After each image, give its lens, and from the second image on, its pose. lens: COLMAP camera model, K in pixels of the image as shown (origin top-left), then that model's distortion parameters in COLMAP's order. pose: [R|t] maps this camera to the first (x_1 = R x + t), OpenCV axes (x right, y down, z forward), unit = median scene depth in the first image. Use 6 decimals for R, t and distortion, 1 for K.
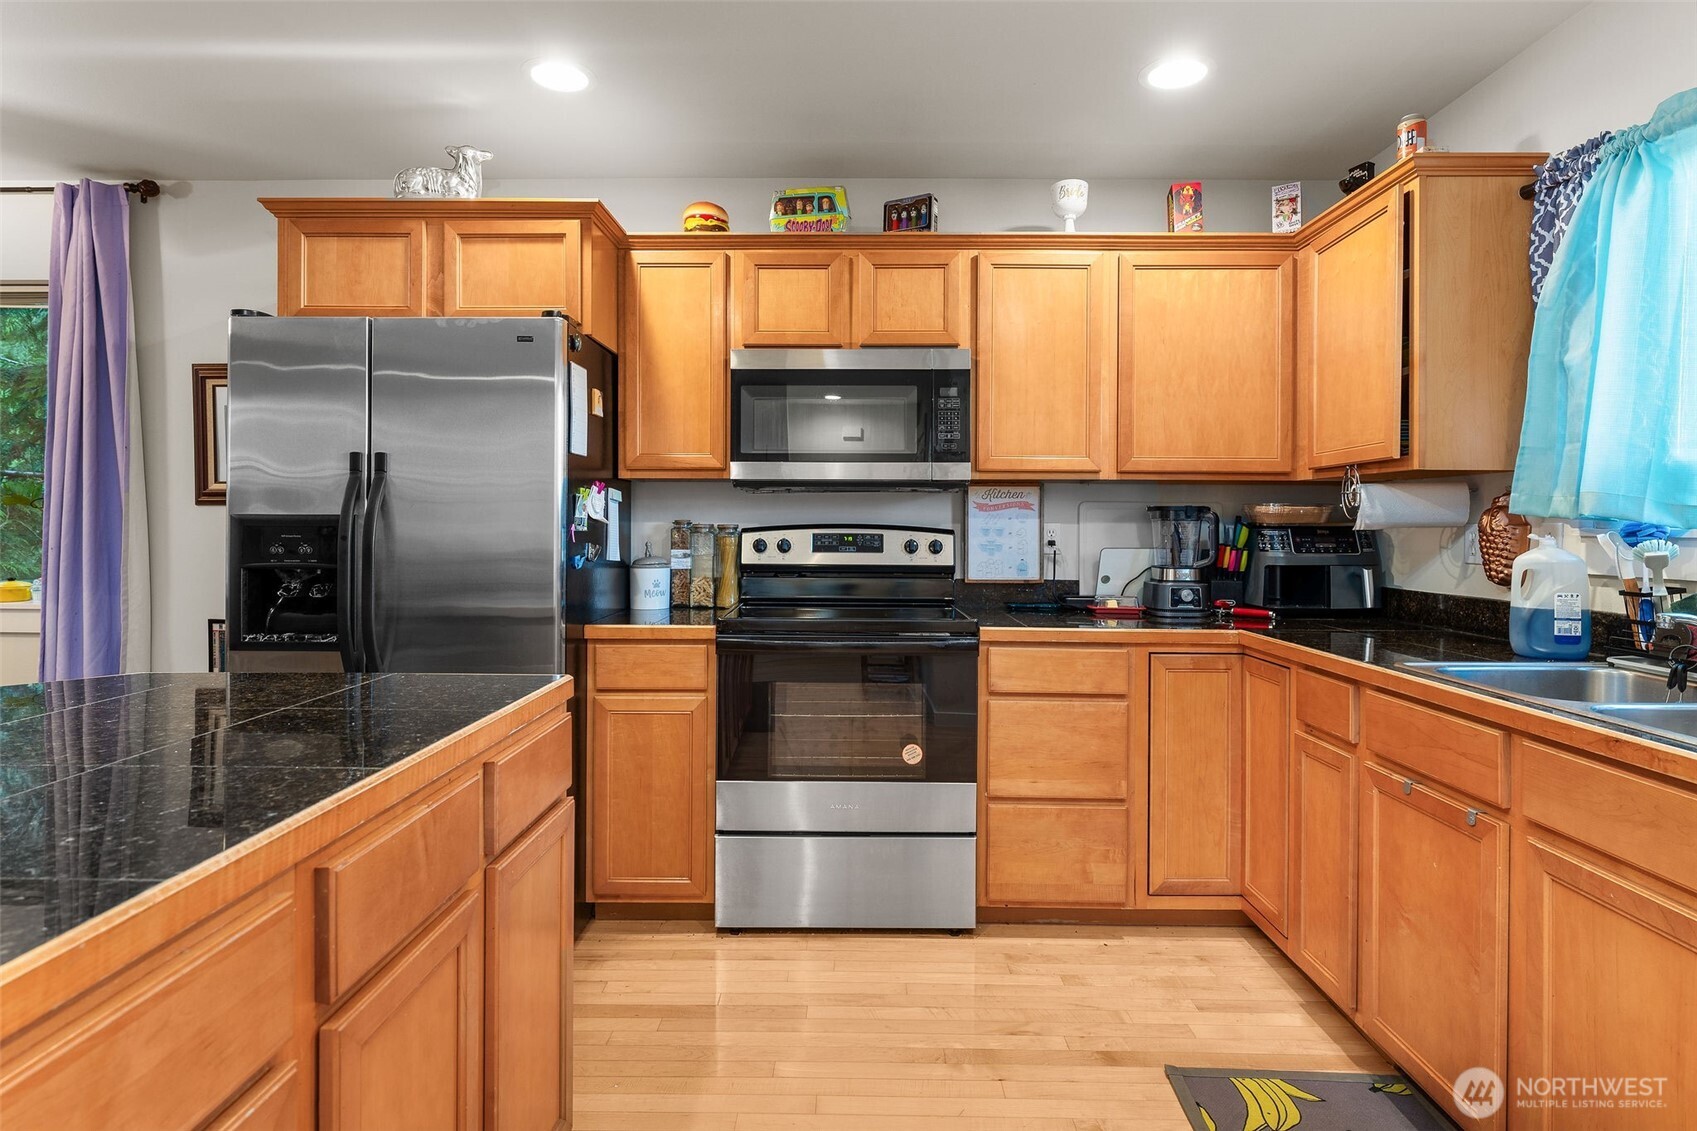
lens RADIAL K [[898.7, 0, 846.7], [0, 898.7, 524.8], [0, 0, 1]] dist [-0.003599, 0.000635]
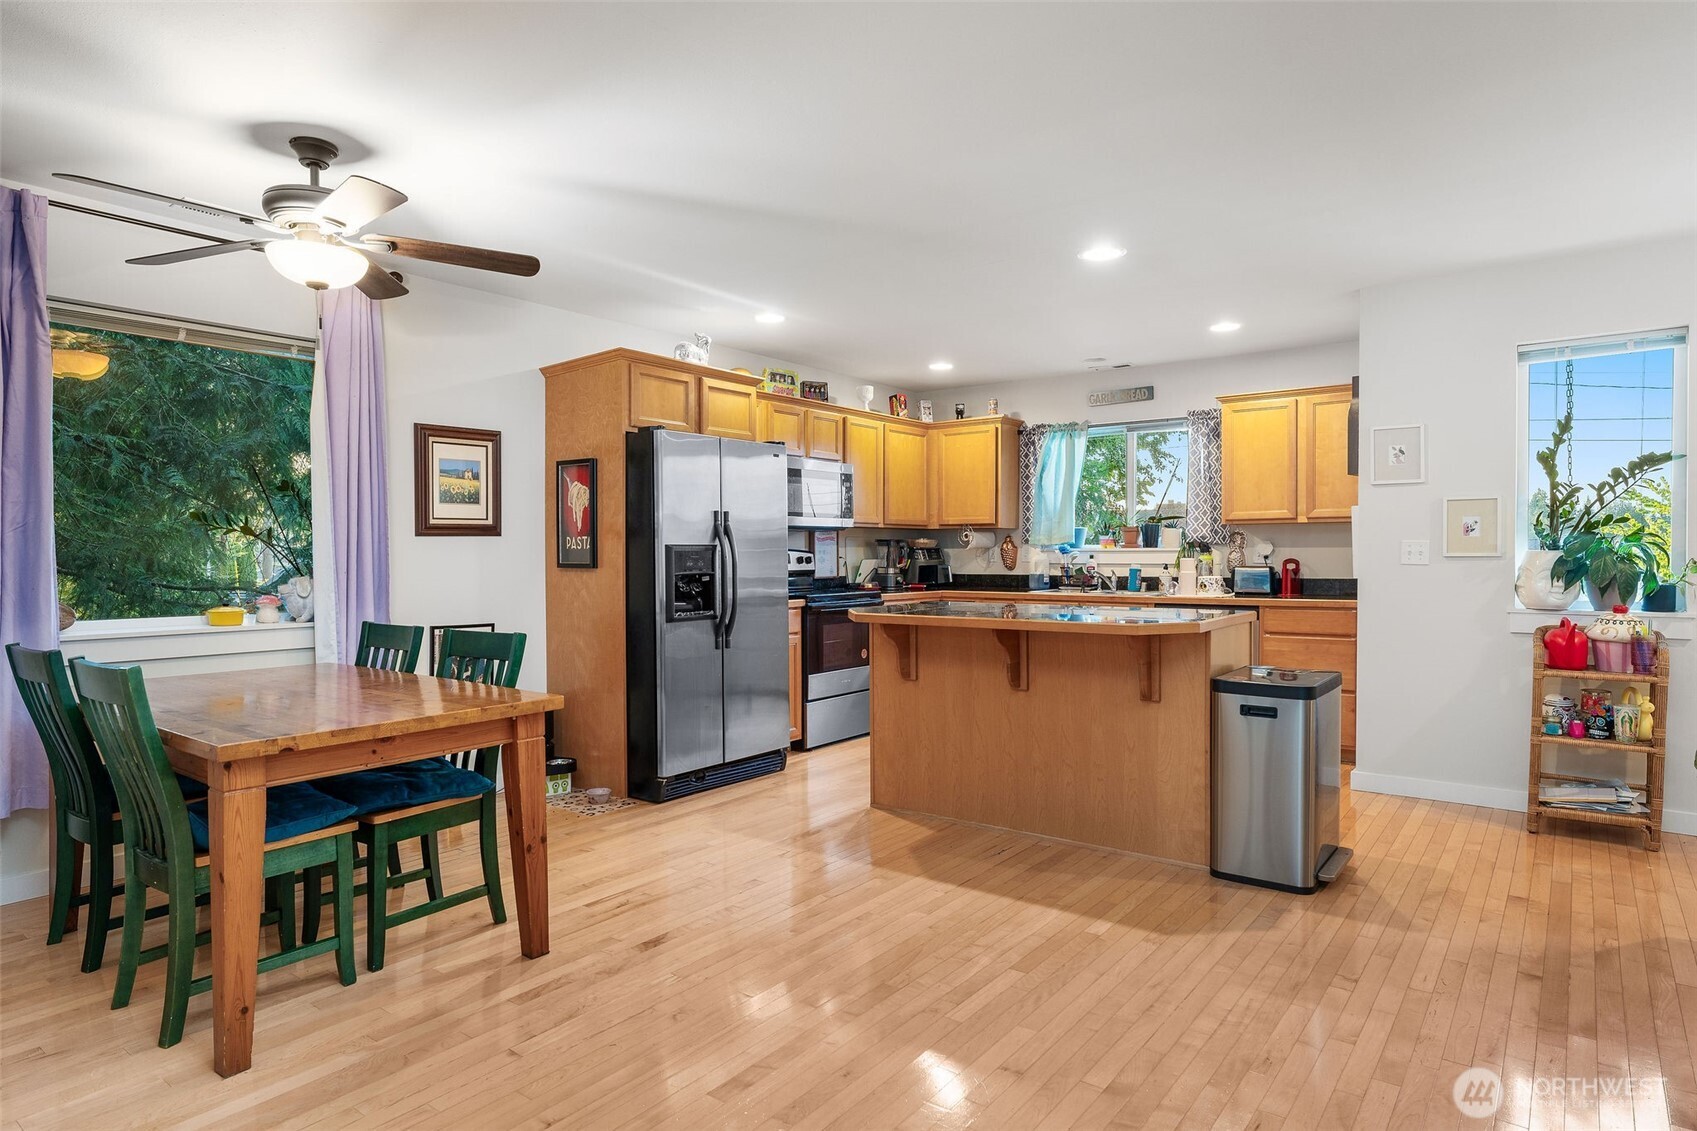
lens RADIAL K [[972.2, 0, 847.6], [0, 972.2, 566.3], [0, 0, 1]] dist [-0.001060, 0.000010]
pose [[0.589503, -0.019294, 0.807536, -1.658383], [0.003645, 0.999768, 0.021226, -0.006922], [-0.807758, -0.009569, 0.589437, -0.320657]]
